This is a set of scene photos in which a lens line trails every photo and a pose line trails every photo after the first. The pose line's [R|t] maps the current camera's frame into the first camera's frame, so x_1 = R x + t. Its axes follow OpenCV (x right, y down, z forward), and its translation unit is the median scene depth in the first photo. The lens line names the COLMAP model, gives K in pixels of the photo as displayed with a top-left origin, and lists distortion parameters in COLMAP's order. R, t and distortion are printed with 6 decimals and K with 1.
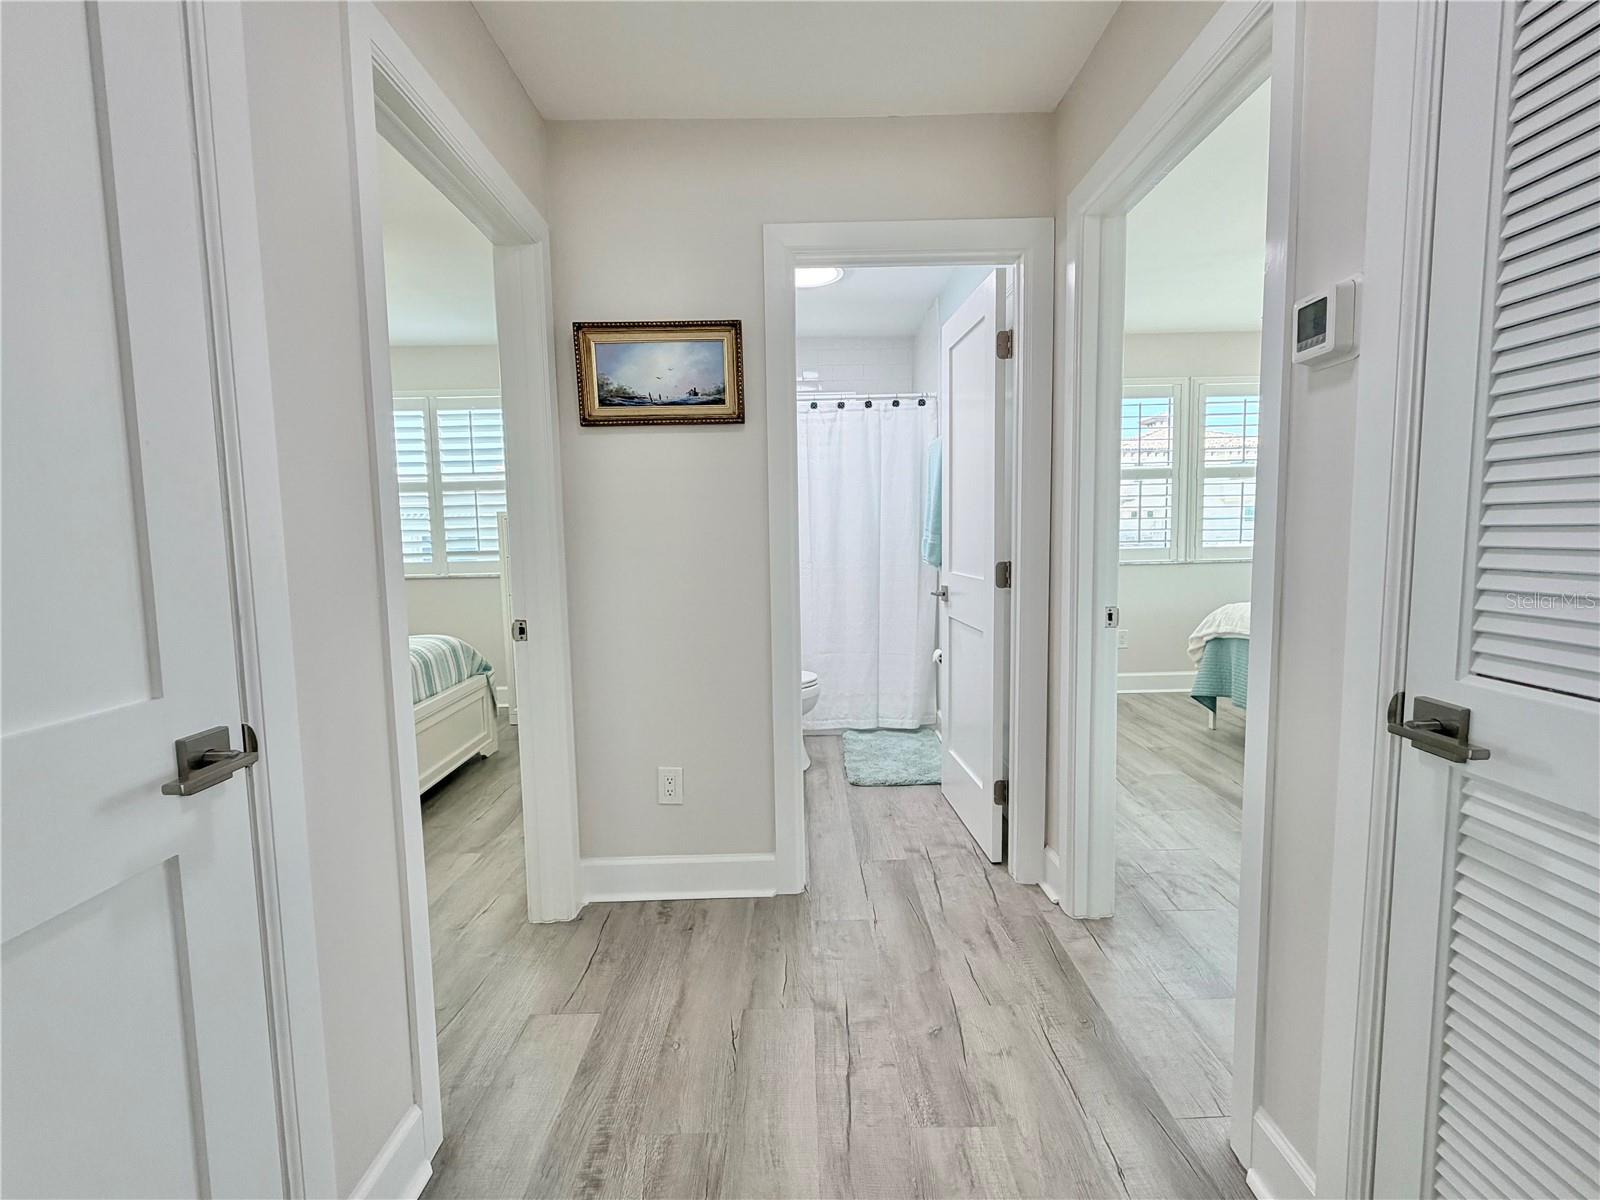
lens RADIAL K [[742.3, 0, 800.0], [0, 742.3, 590.1], [0, 0, 1]] dist [-0.001152, 0.000136]
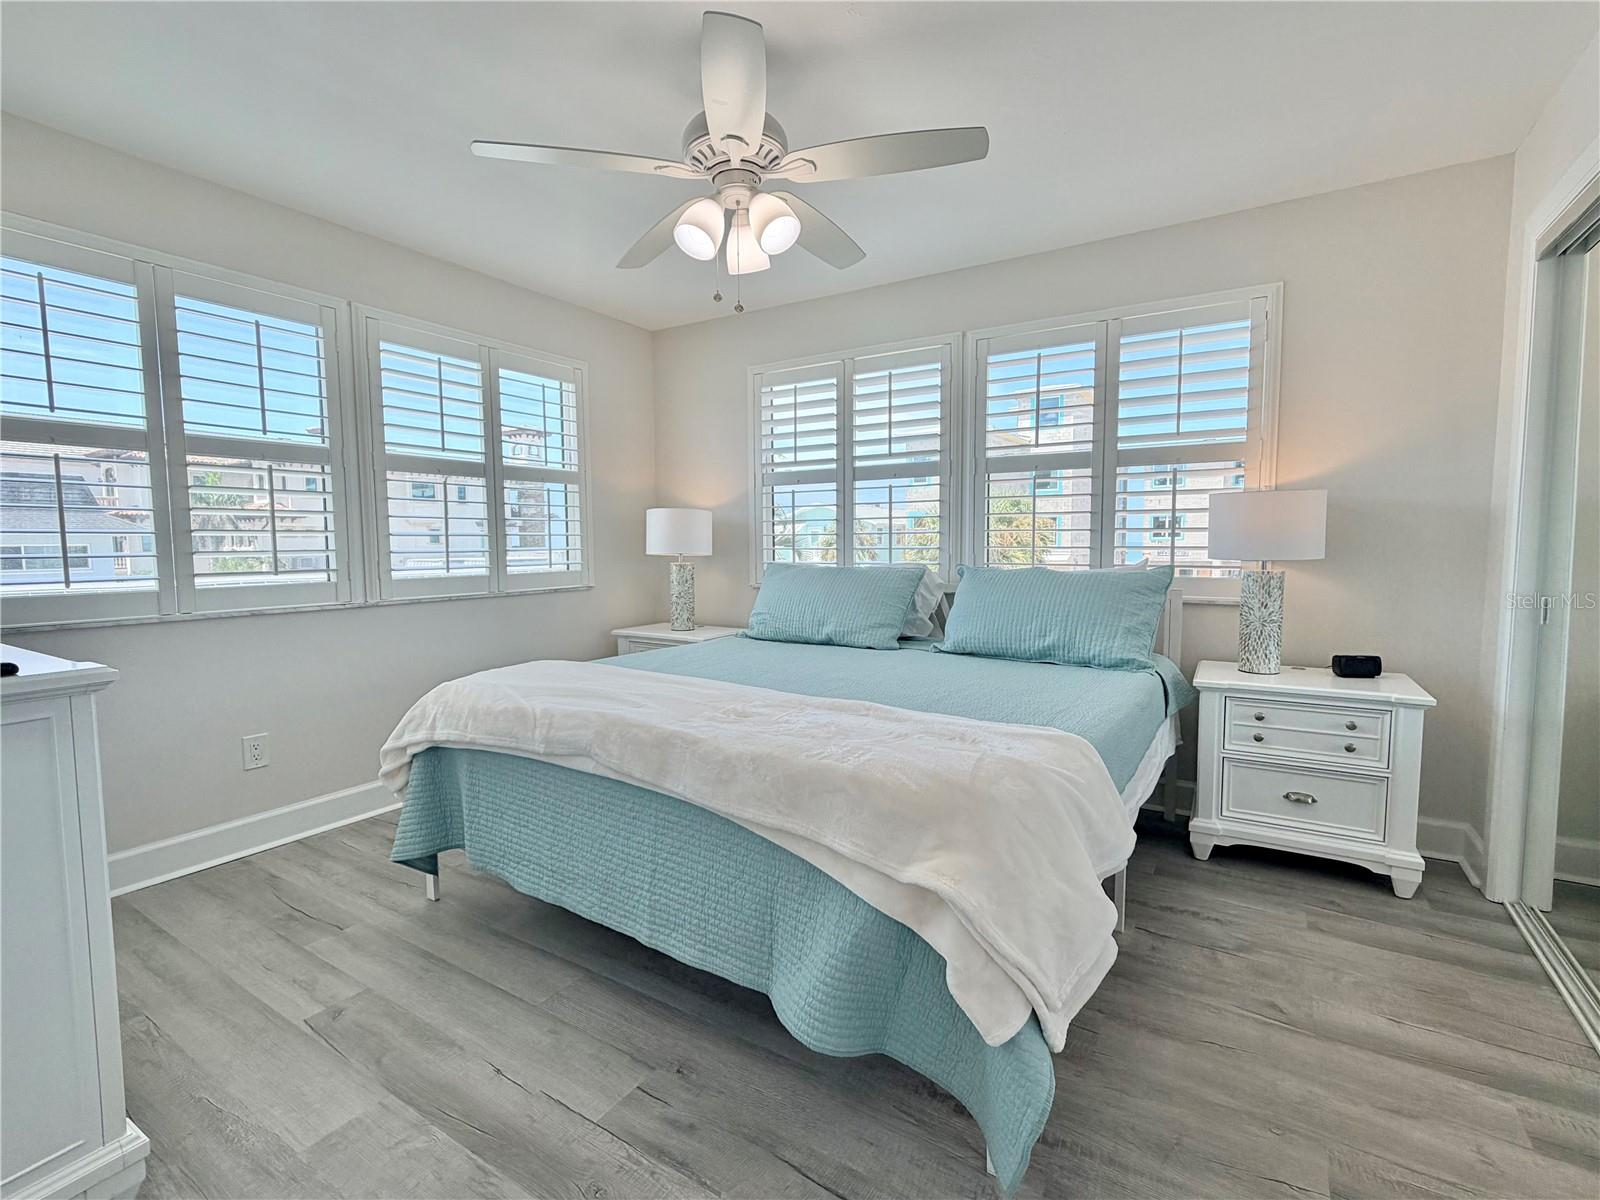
lens RADIAL K [[742.3, 0, 791.2], [0, 742.3, 591.5], [0, 0, 1]] dist [-0.001152, 0.000136]
pose [[0.548892, -0.043825, 0.834744, 0.215183], [0.074496, 0.997216, 0.003370, -0.026539], [-0.832567, 0.060336, 0.550628, 0.395632]]
